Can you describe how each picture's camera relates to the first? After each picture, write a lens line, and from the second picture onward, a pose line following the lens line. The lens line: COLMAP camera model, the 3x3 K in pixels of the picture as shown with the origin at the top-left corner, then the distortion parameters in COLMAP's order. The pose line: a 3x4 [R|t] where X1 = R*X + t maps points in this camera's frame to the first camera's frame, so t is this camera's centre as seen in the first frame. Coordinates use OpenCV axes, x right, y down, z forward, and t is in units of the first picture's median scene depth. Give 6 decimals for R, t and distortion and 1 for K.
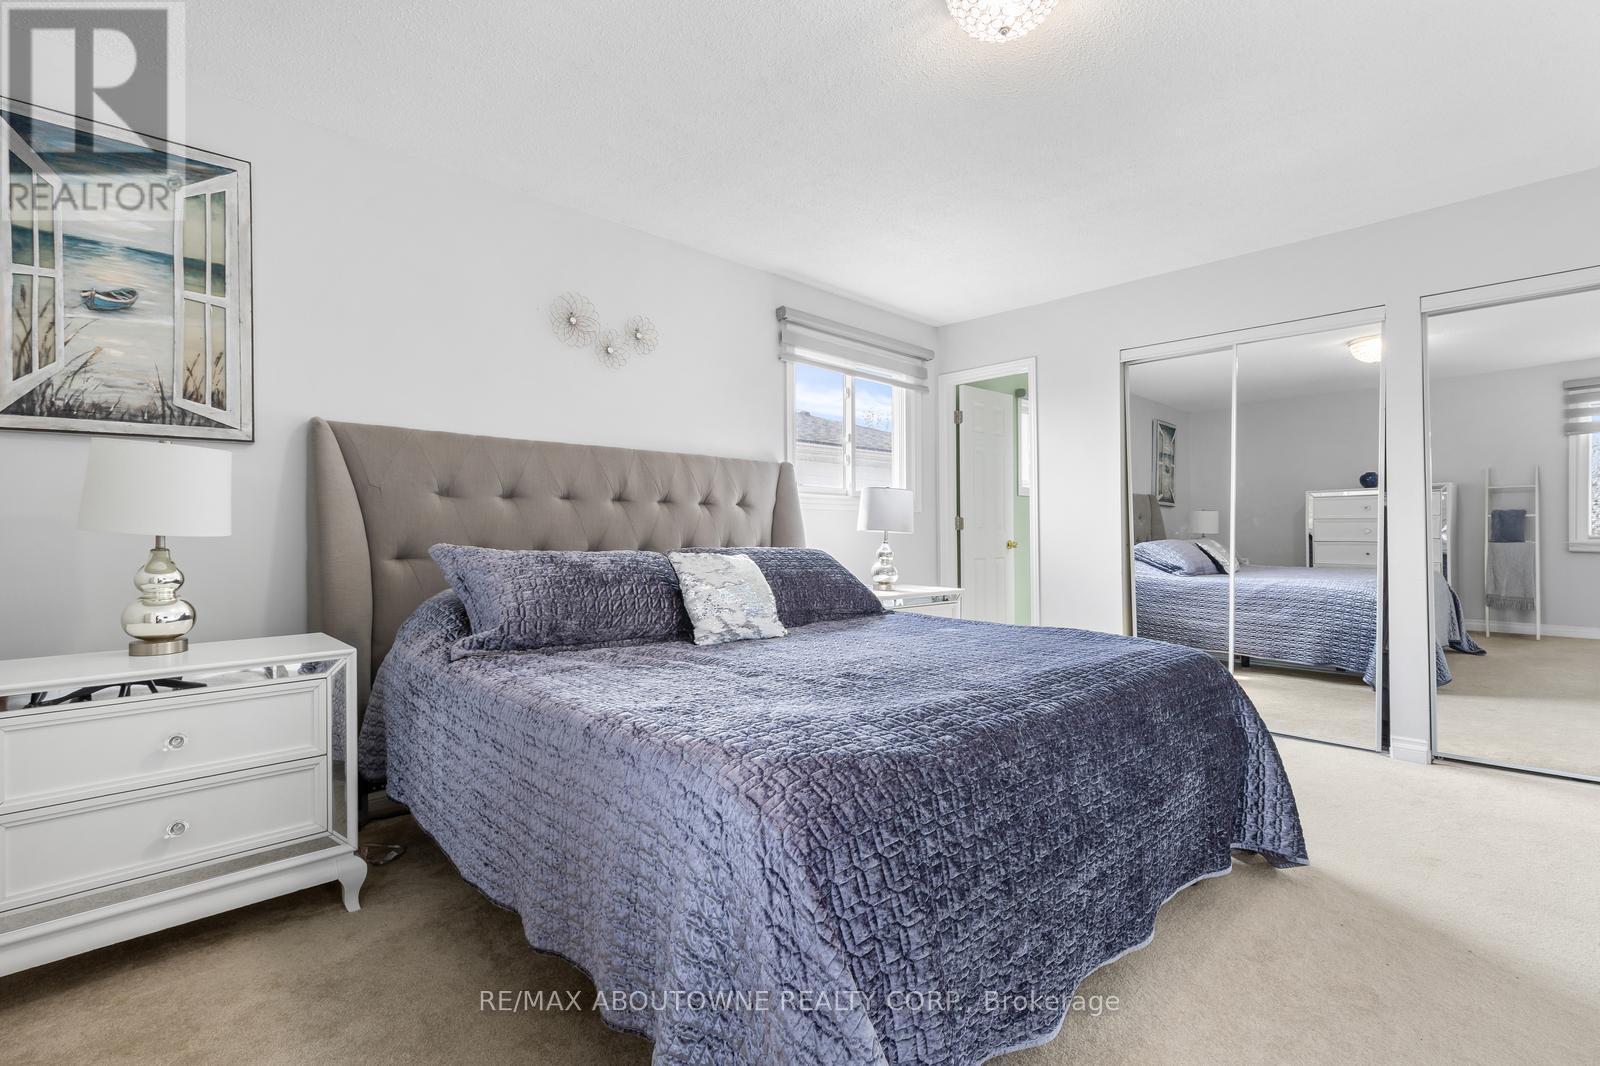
lens RADIAL K [[731.2, 0, 800.0], [0, 731.2, 533.0], [0, 0, 1]] dist [0.000792, -0.000094]
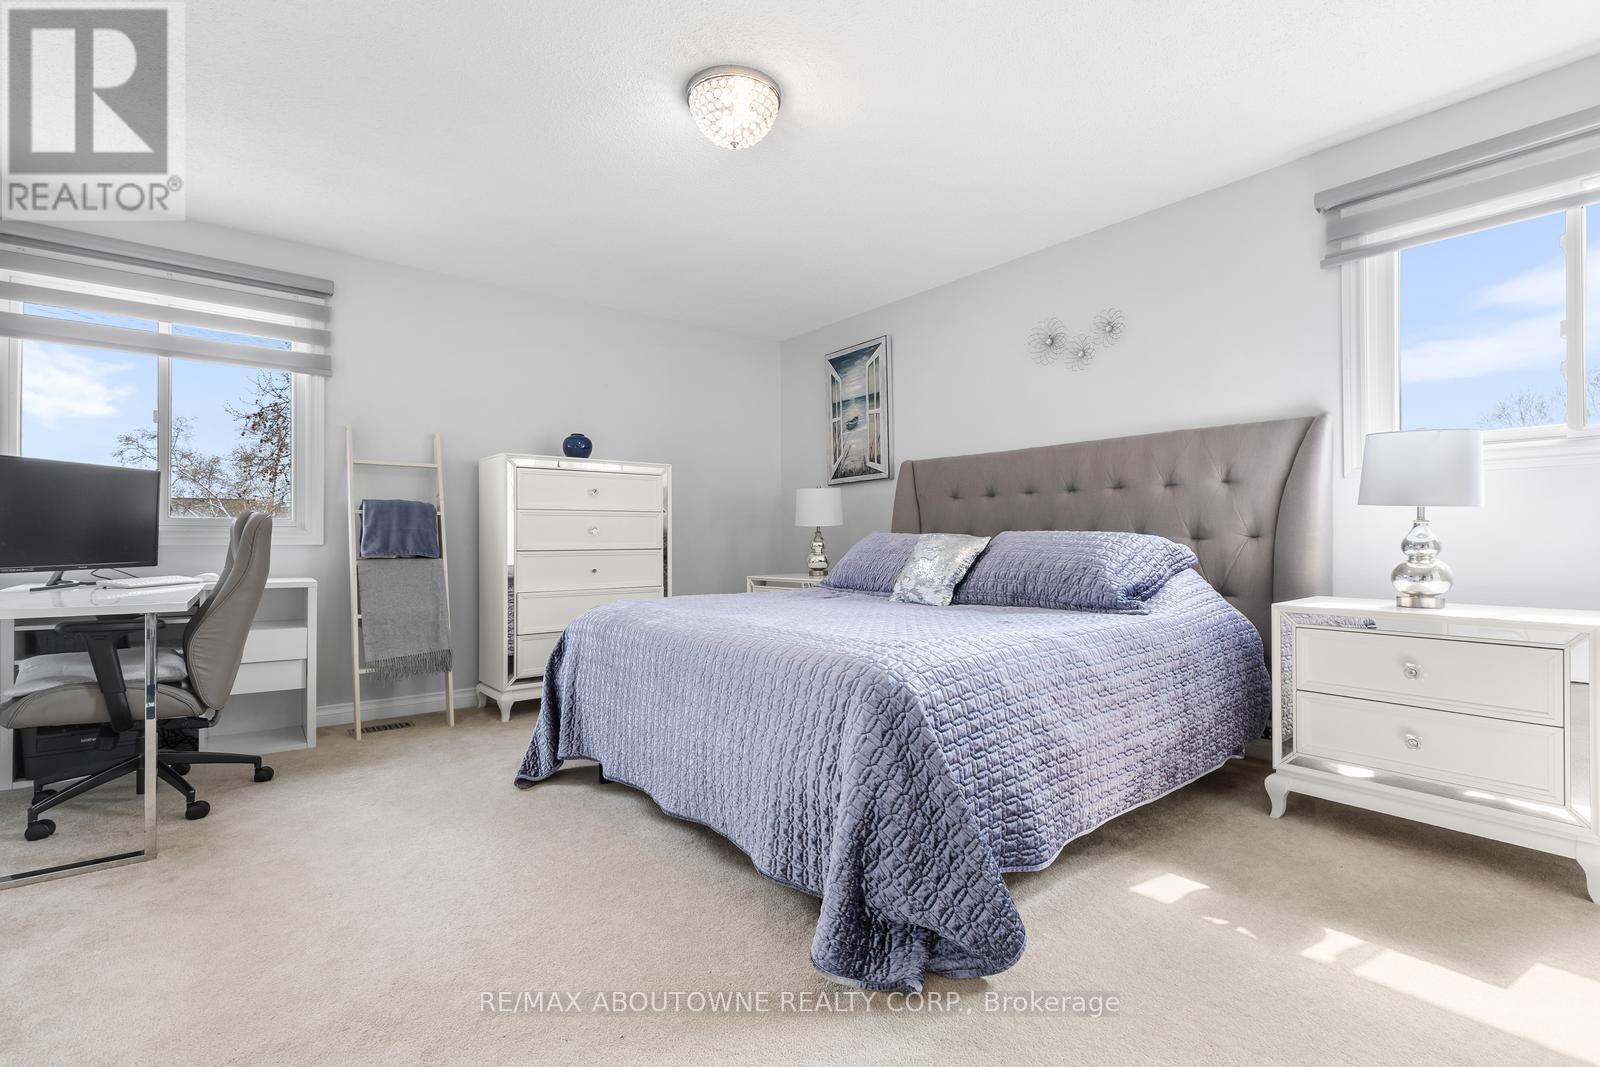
lens RADIAL K [[740.1, 0, 793.1], [0, 740.1, 548.7], [0, 0, 1]] dist [0.001081, 0.000157]
pose [[-0.095079, 0.015481, -0.995349, 1.287456], [0.007252, 0.999863, 0.014859, 0.033914], [0.995443, -0.005806, -0.095178, 0.965604]]
